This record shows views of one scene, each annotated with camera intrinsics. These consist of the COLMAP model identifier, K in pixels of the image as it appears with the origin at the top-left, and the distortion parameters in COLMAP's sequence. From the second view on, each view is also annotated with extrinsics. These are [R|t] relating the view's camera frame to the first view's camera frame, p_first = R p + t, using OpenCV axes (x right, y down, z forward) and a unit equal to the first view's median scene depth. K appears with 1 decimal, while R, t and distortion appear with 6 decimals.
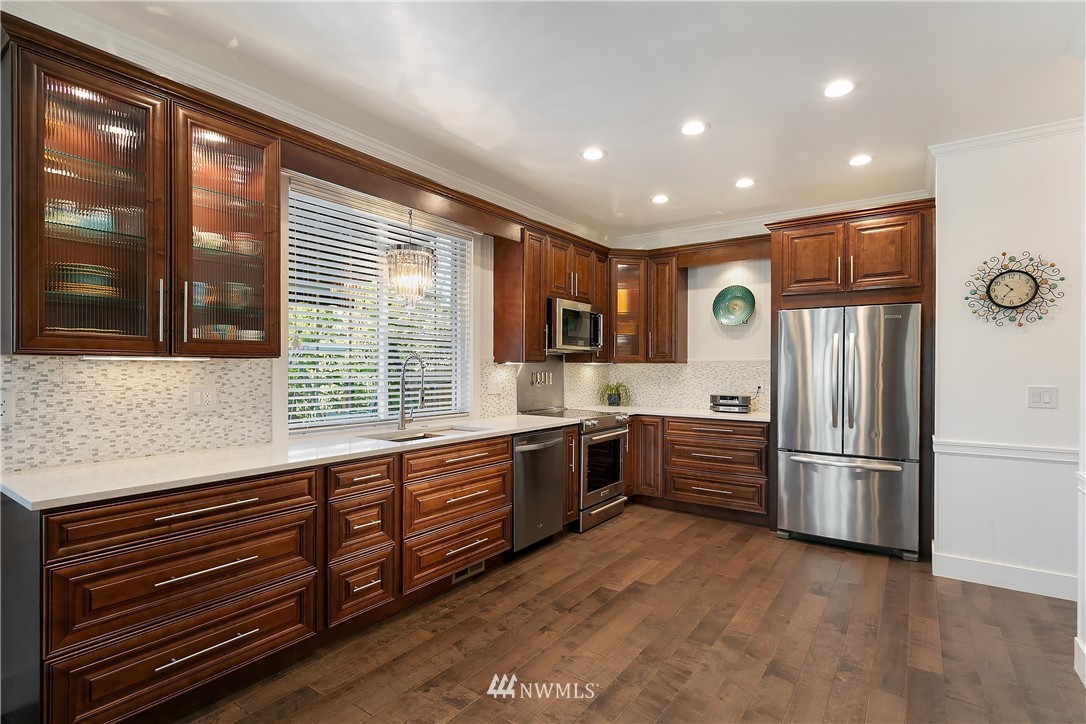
lens RADIAL K [[516.6, 0, 545.9], [0, 516.6, 370.5], [0, 0, 1]] dist [0.003911, 0.000940]
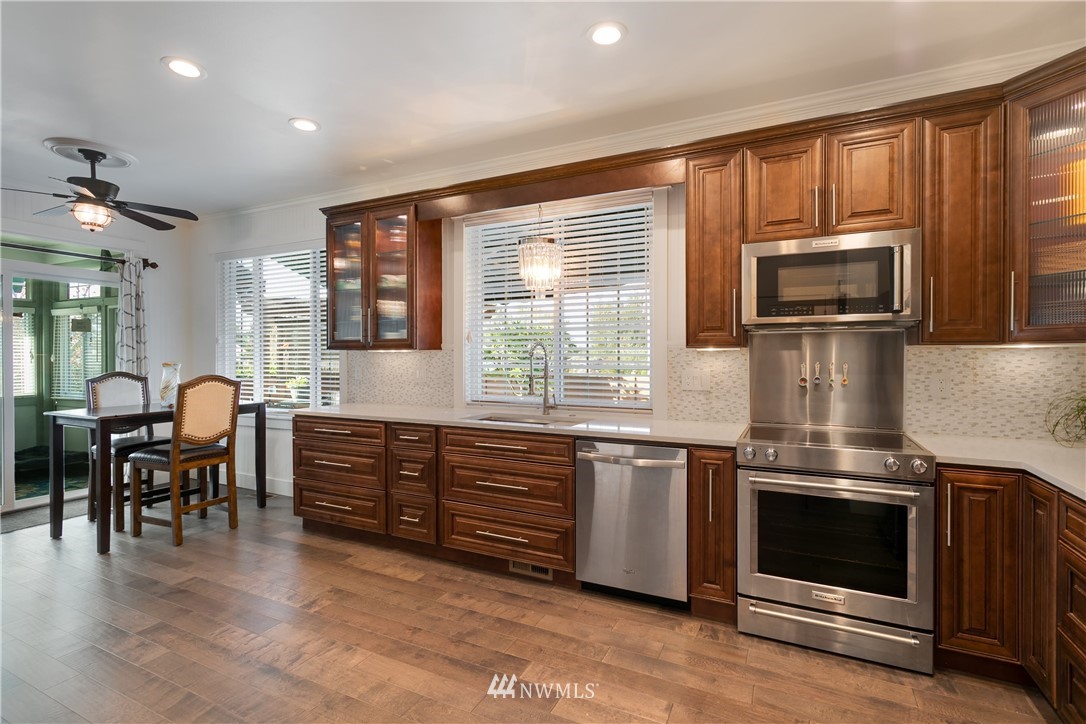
lens RADIAL K [[506.6, 0, 547.8], [0, 506.6, 358.4], [0, 0, 1]] dist [0.002785, 0.001379]
pose [[0.171038, 0.004857, -0.985253, 0.729889], [-0.003622, 0.999984, 0.004301, -0.004164], [0.985258, 0.002833, 0.171052, 0.821040]]
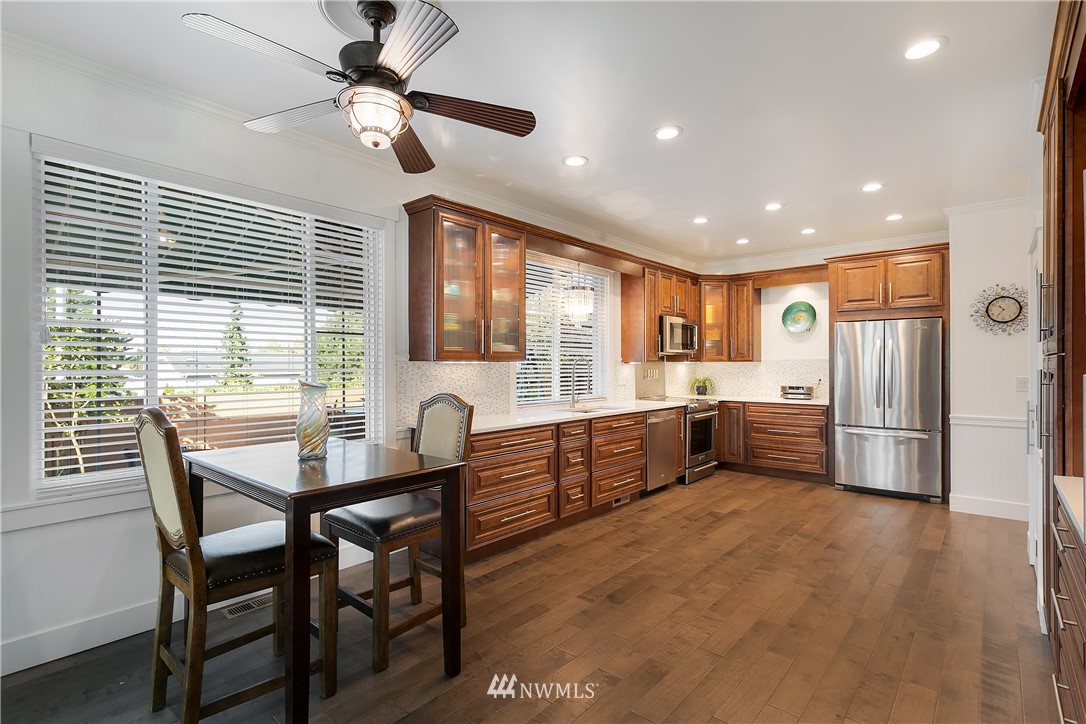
lens RADIAL K [[506.6, 0, 549.9], [0, 506.6, 365.9], [0, 0, 1]] dist [0.002785, 0.001379]
pose [[0.995364, -0.006433, -0.095968, -0.199935], [0.005964, 0.999969, -0.005172, -0.000170], [0.095998, 0.004576, 0.995371, -0.473928]]
